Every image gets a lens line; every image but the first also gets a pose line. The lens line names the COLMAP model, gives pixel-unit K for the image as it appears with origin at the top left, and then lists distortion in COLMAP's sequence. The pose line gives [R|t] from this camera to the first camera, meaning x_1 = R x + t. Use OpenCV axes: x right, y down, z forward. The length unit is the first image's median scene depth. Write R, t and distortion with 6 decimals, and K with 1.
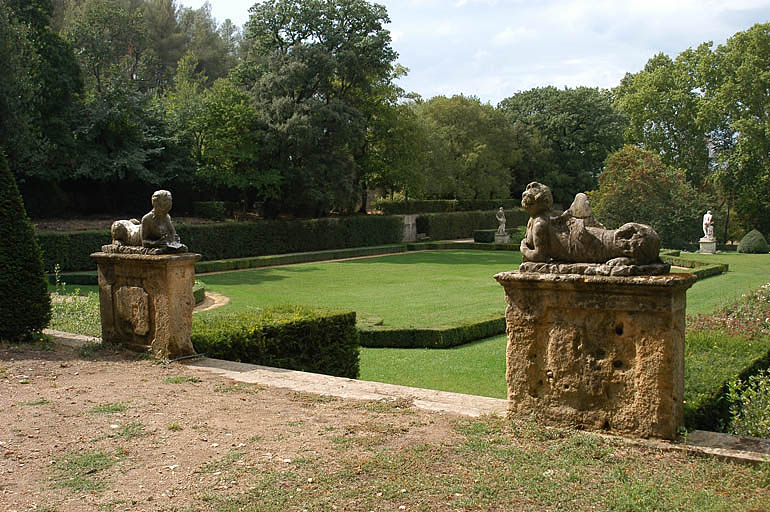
lens RADIAL K [[866.8, 0, 385.0], [0, 866.8, 256.0], [0, 0, 1]] dist [-0.082774, 0.014655]
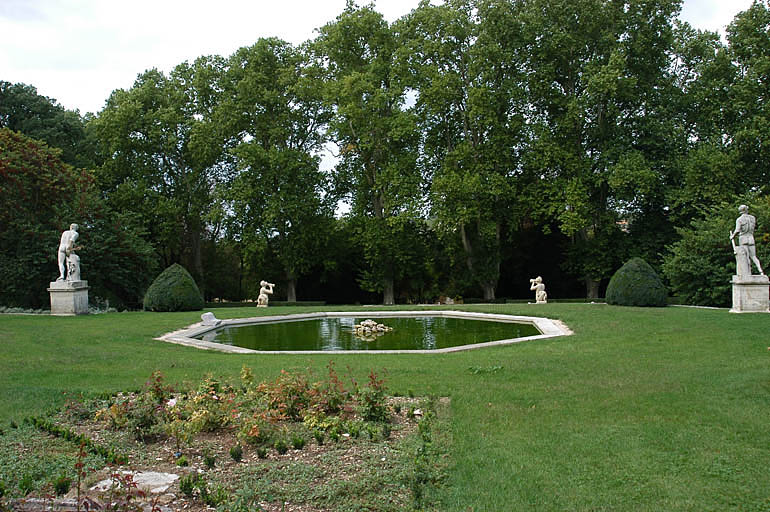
lens RADIAL K [[812.6, 0, 385.0], [0, 812.6, 256.0], [0, 0, 1]] dist [-0.141034, 0.132134]
pose [[0.873247, 0.000396, 0.487278, 0.360777], [0.037804, 0.996930, -0.068560, 0.001649], [-0.485809, 0.078291, 0.870552, 0.616395]]
